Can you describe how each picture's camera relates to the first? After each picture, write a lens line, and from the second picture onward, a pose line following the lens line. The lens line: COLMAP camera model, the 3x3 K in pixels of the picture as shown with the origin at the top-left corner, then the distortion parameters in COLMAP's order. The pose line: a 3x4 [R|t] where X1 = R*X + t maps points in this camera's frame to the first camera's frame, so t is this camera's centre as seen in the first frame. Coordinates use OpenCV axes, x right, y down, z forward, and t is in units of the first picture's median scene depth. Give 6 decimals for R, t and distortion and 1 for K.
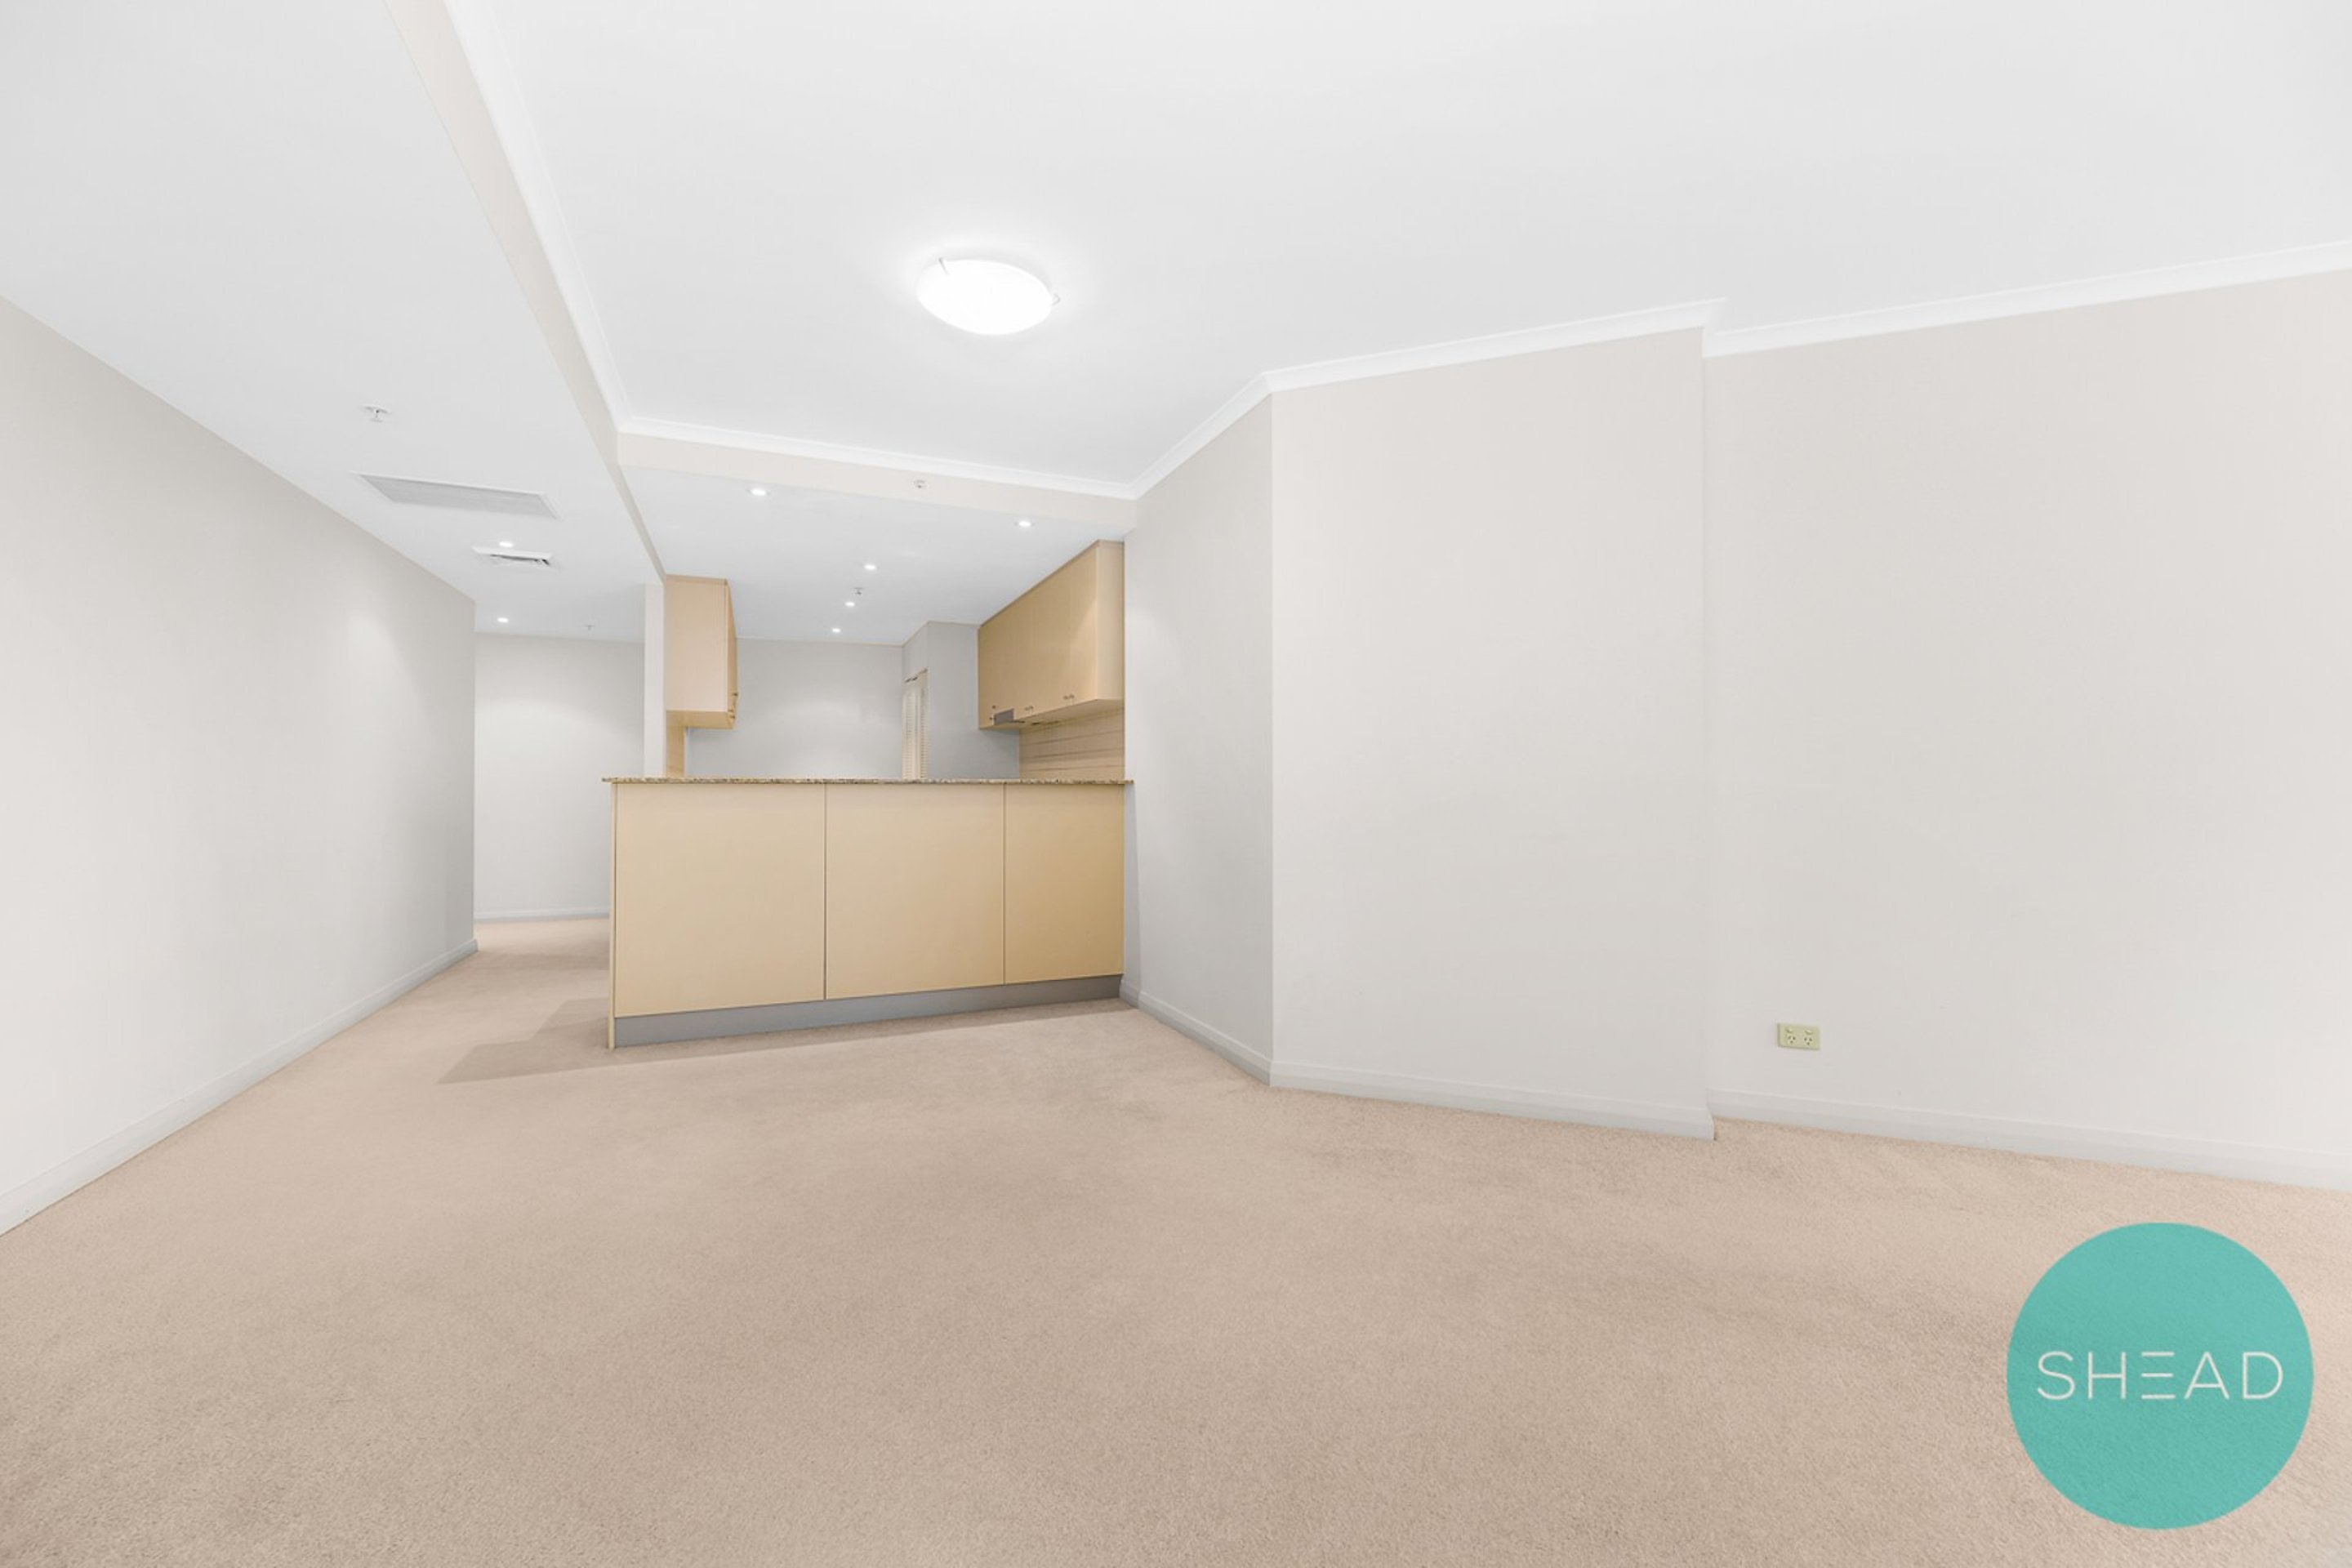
lens RADIAL K [[932.5, 0, 1168.2], [0, 932.5, 781.9], [0, 0, 1]] dist [0.002261, 0.000858]
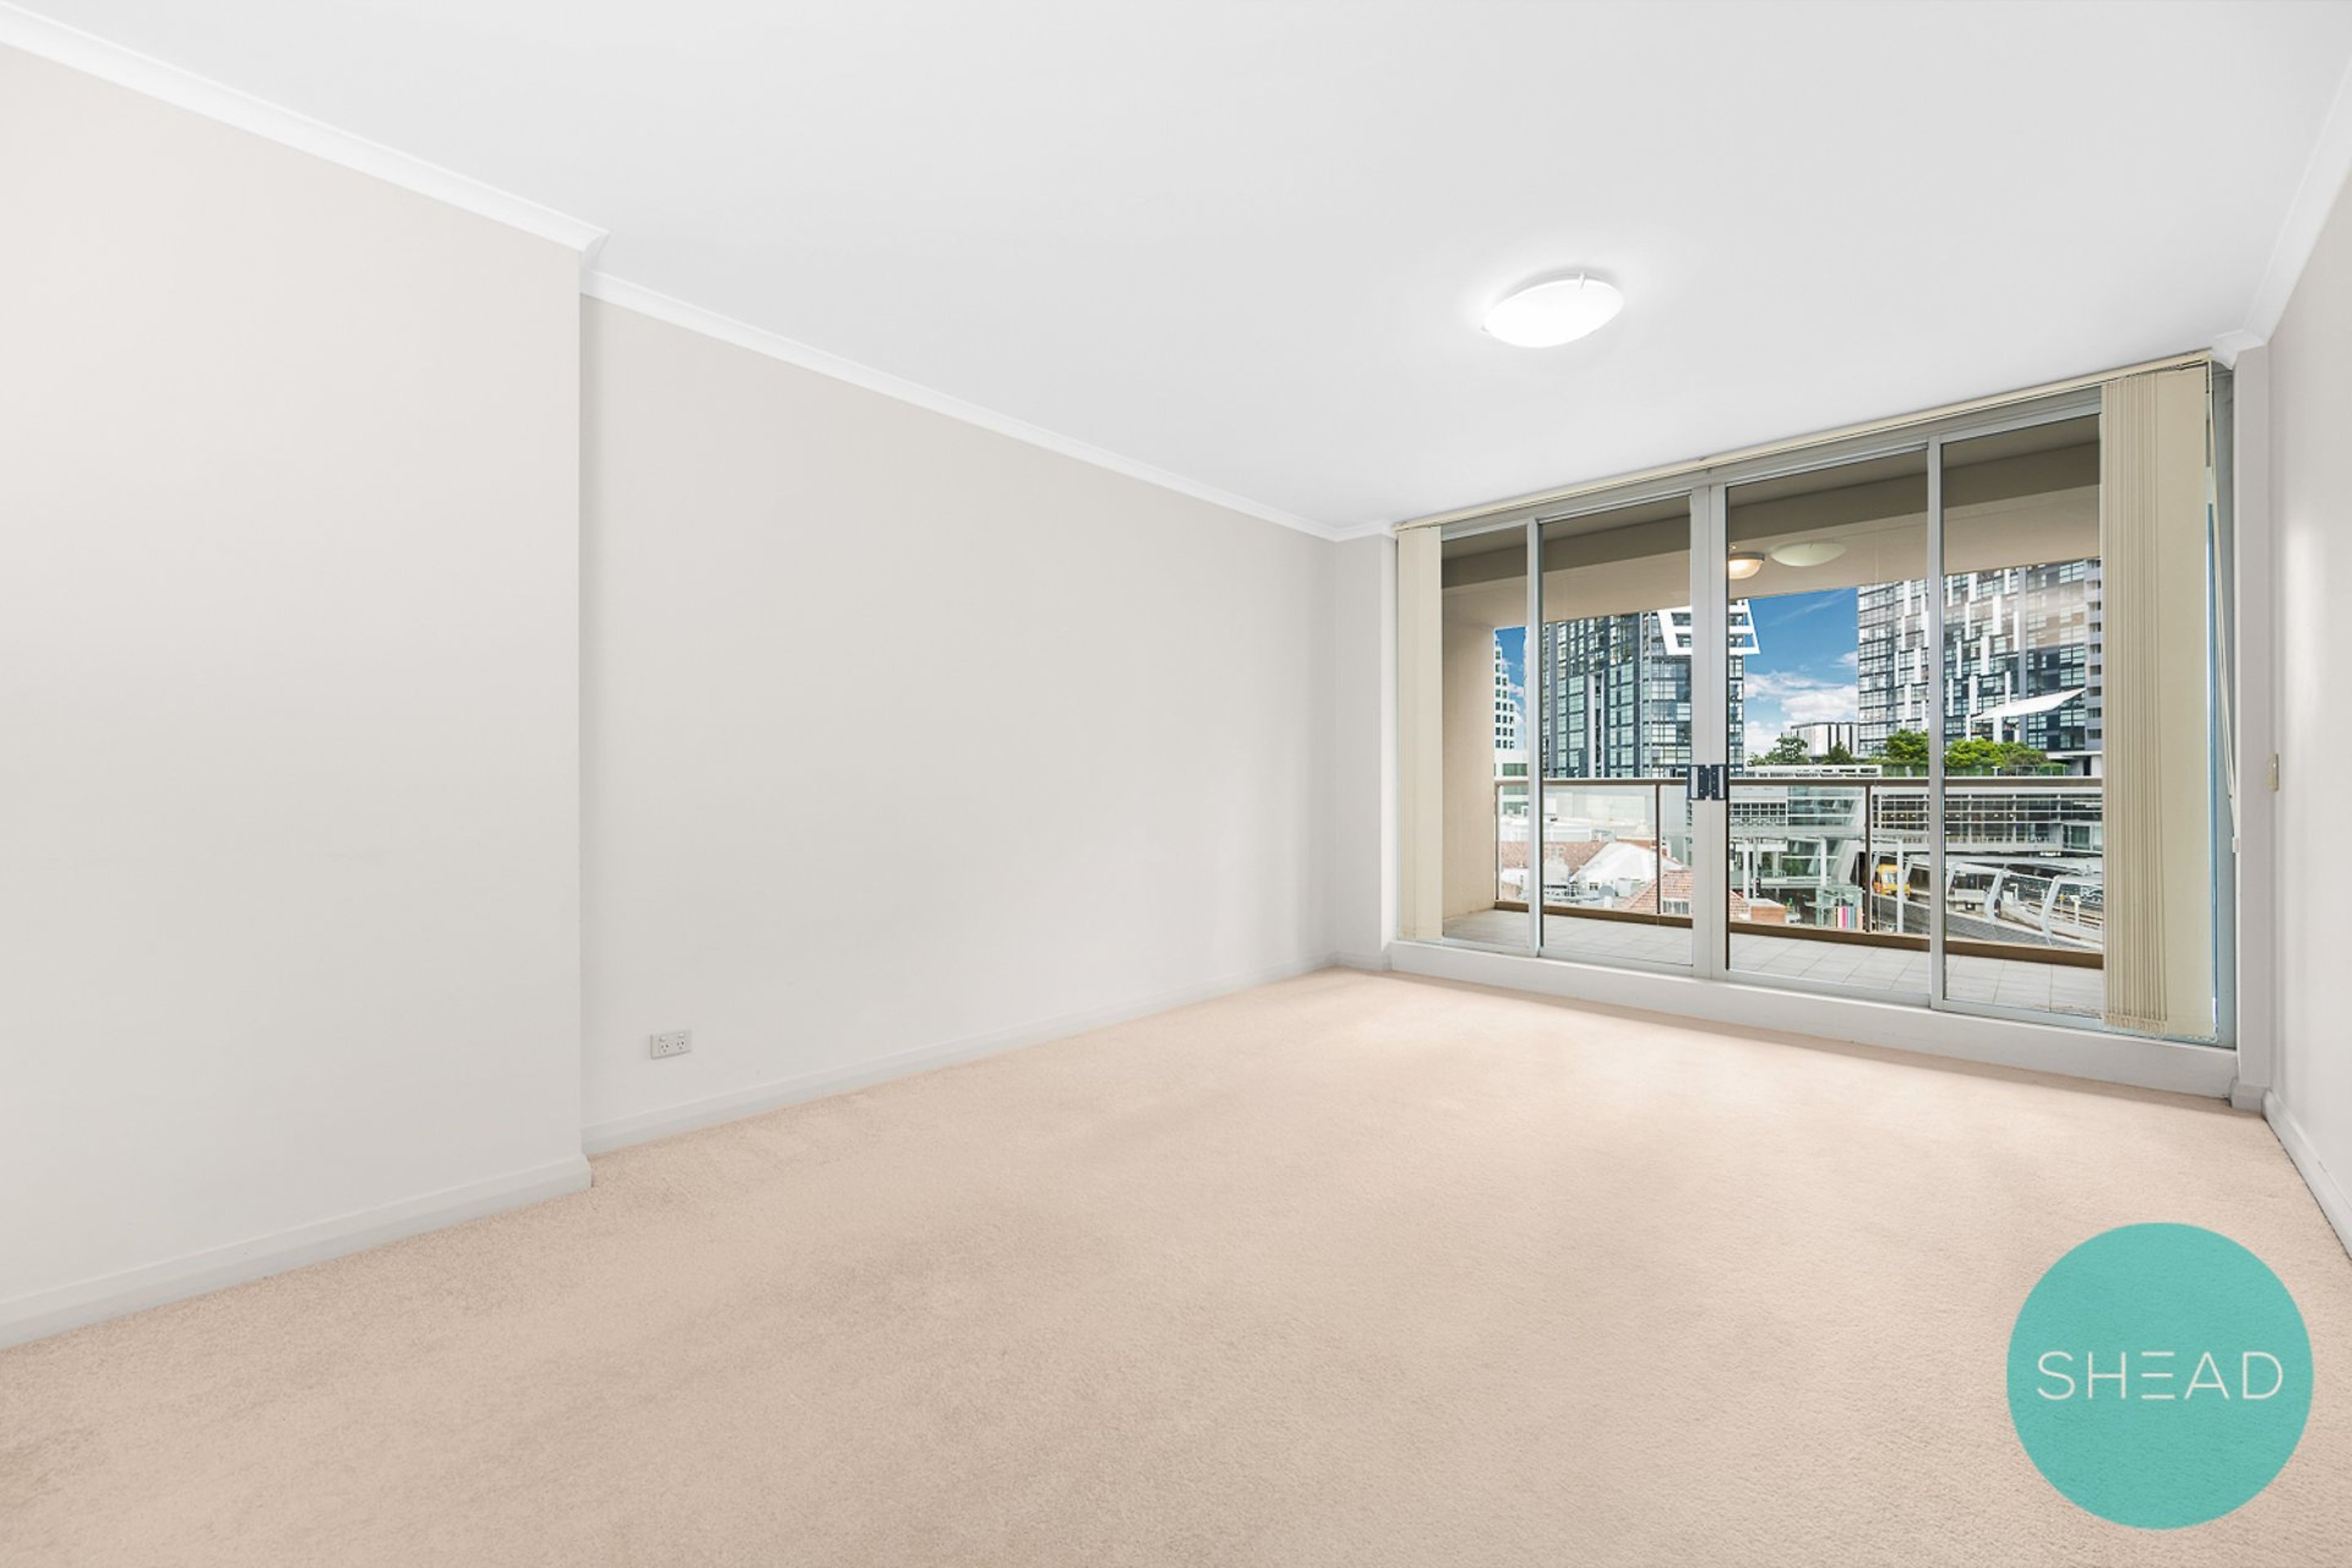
lens RADIAL K [[932.5, 0, 1168.2], [0, 932.5, 781.9], [0, 0, 1]] dist [0.002261, 0.000858]
pose [[0.388856, -0.004147, 0.921289, -0.012291], [0.000778, 0.999991, 0.004173, -0.000729], [-0.921298, -0.000906, 0.388856, 0.157643]]
